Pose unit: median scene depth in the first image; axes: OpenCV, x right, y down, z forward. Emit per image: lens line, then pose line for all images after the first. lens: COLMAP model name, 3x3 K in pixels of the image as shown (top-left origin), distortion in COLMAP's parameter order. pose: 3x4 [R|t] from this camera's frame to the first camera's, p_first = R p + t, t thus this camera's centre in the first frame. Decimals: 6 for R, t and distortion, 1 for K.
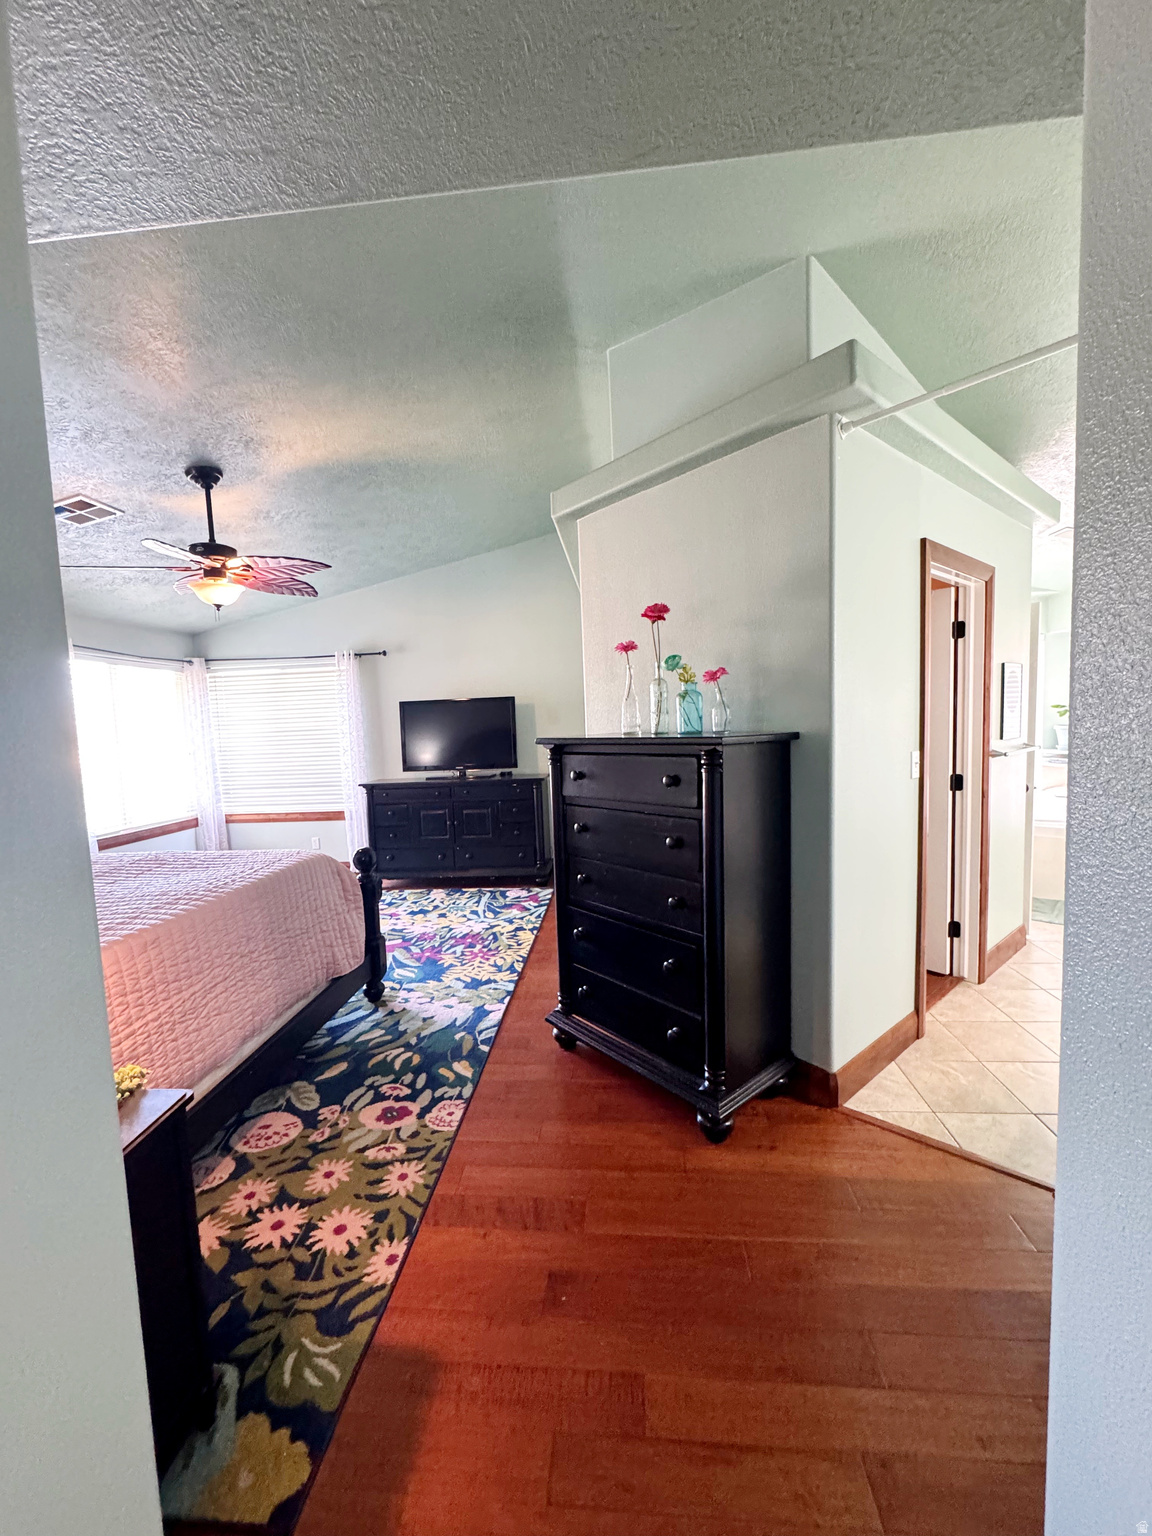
lens RADIAL K [[609.0, 0, 574.7], [0, 609.0, 770.5], [0, 0, 1]] dist [-0.001206, 0.000293]
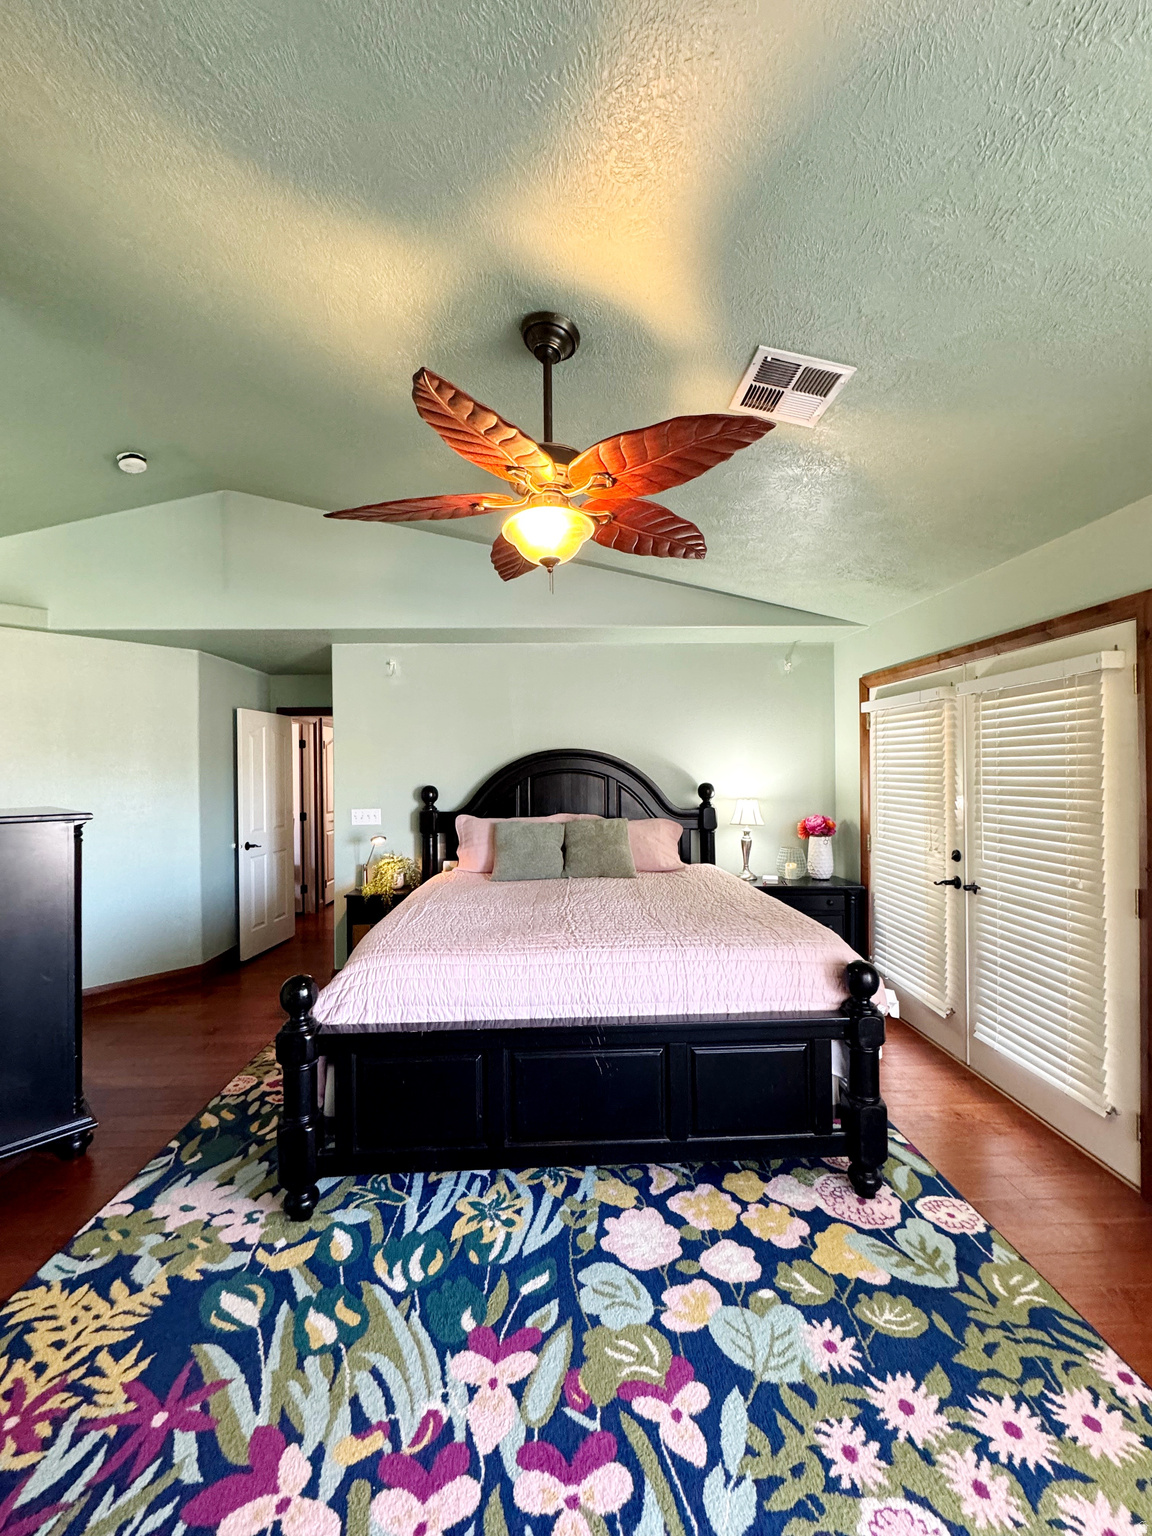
lens RADIAL K [[609.0, 0, 578.9], [0, 609.0, 769.7], [0, 0, 1]] dist [-0.001206, 0.000293]
pose [[-0.989910, 0.052487, -0.131620, -0.483681], [0.041955, 0.995785, 0.081554, -0.117634], [0.135346, 0.075209, -0.987940, 1.418750]]
